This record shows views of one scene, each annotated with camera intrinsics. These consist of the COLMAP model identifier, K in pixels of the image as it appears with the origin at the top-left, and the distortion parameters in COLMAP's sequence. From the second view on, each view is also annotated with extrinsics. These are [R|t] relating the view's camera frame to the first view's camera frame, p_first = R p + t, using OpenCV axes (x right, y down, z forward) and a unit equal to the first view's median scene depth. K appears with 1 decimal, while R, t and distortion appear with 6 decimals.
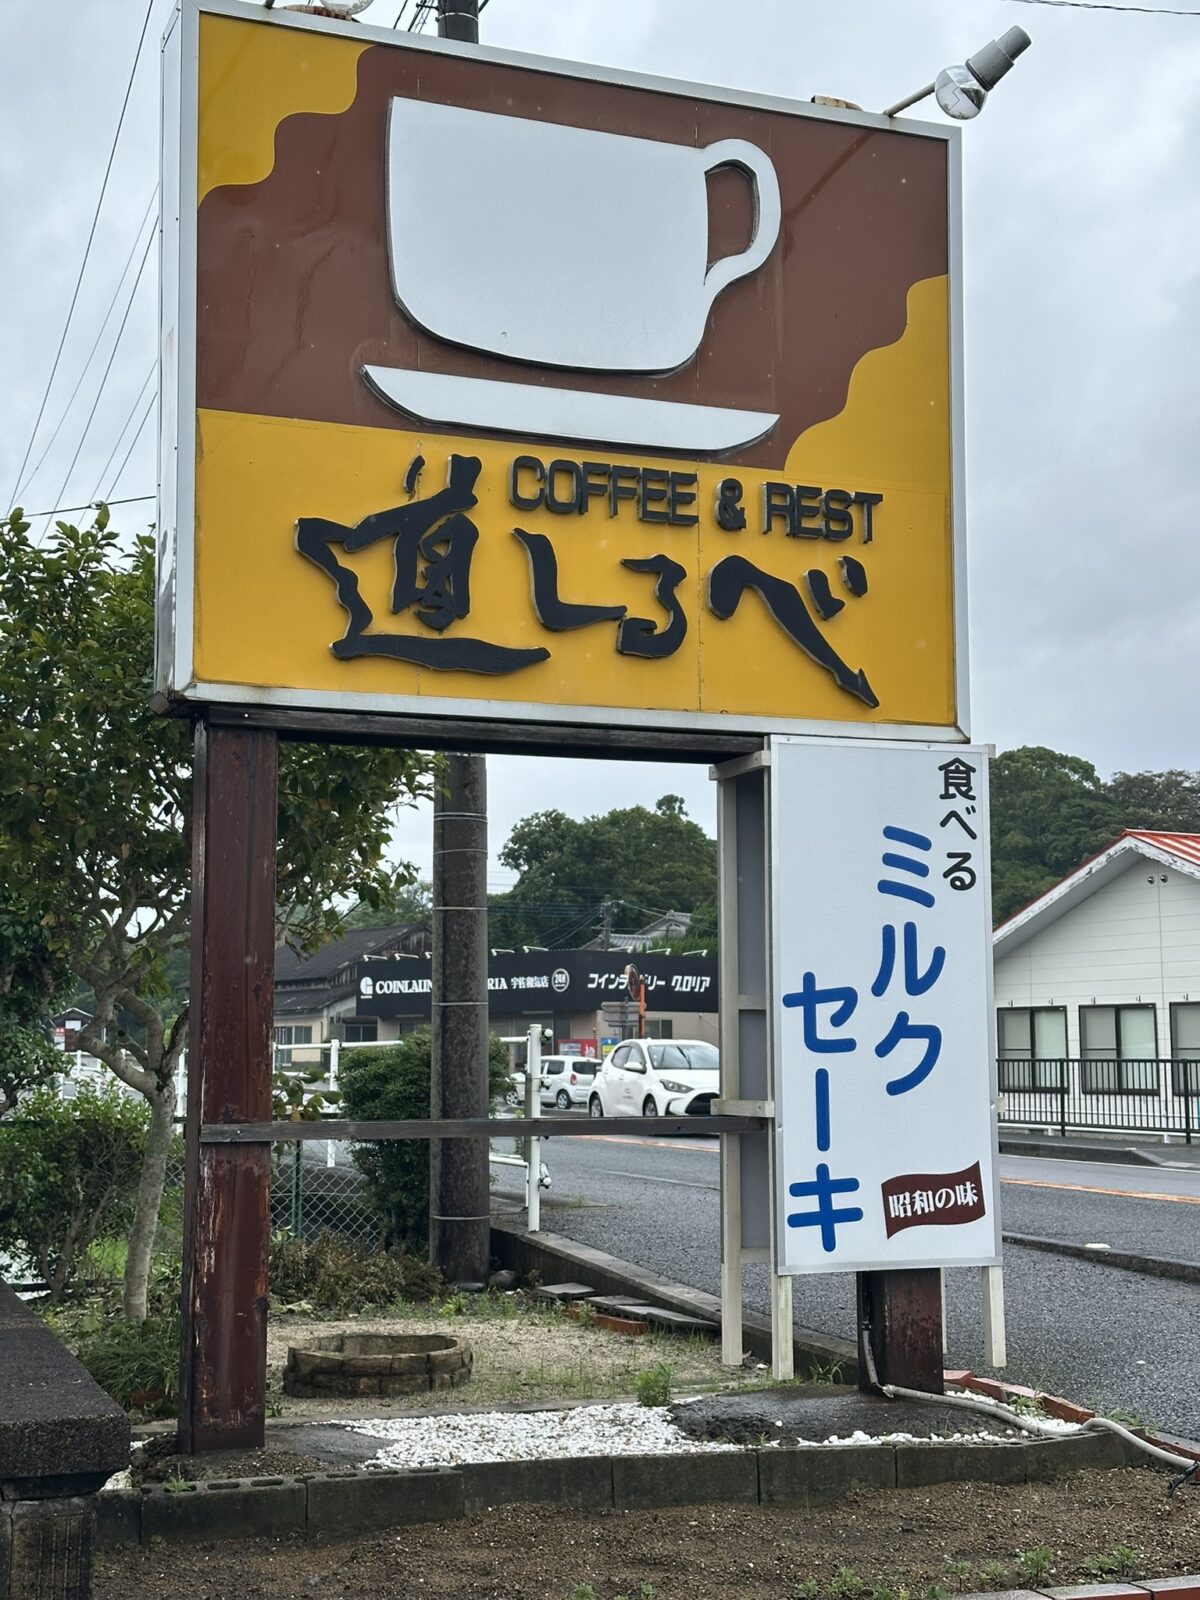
lens RADIAL K [[2212.6, 0, 603.3], [0, 2212.6, 808.6], [0, 0, 1]] dist [0.146454, 0.000000]
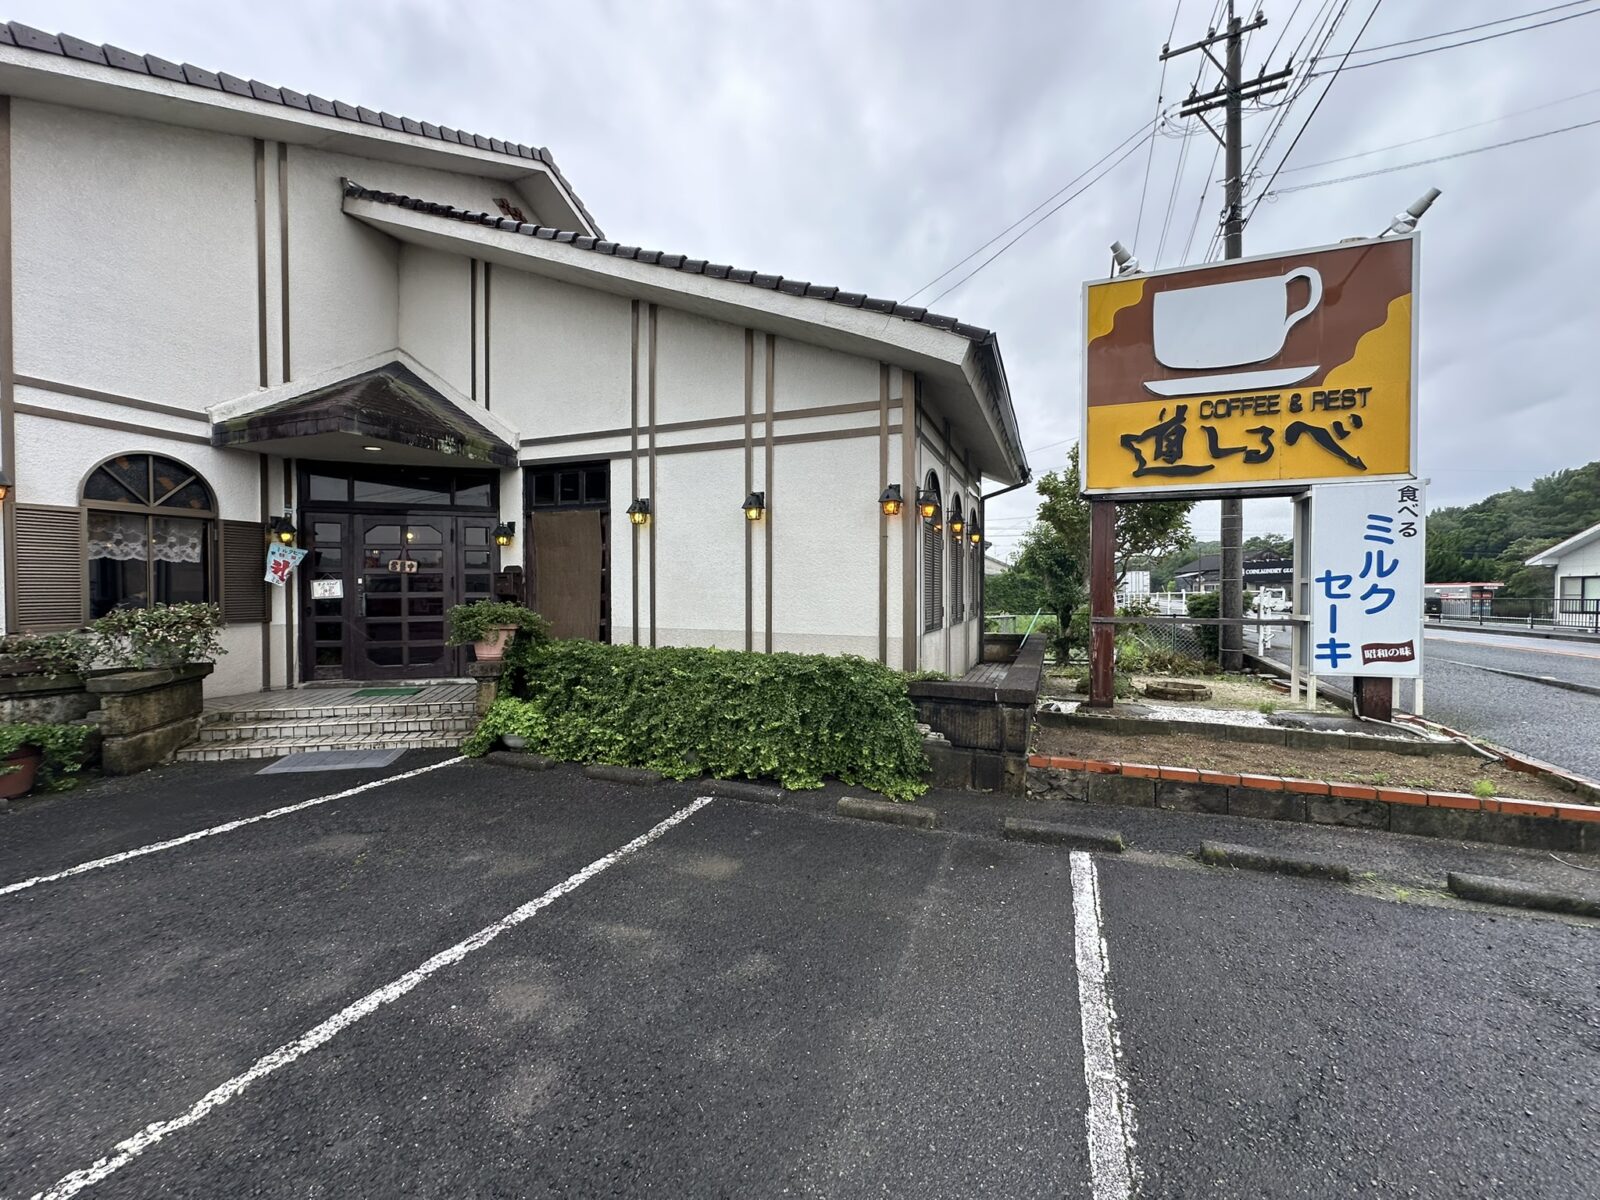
lens RADIAL K [[637.1, 0, 798.6], [0, 637.1, 603.2], [0, 0, 1]] dist [0.000065, 0.000460]
pose [[0.741396, 0.015605, -0.670886, 0.135557], [0.069090, 0.992642, 0.099441, -0.010022], [0.667501, -0.120077, 0.734863, -0.035608]]
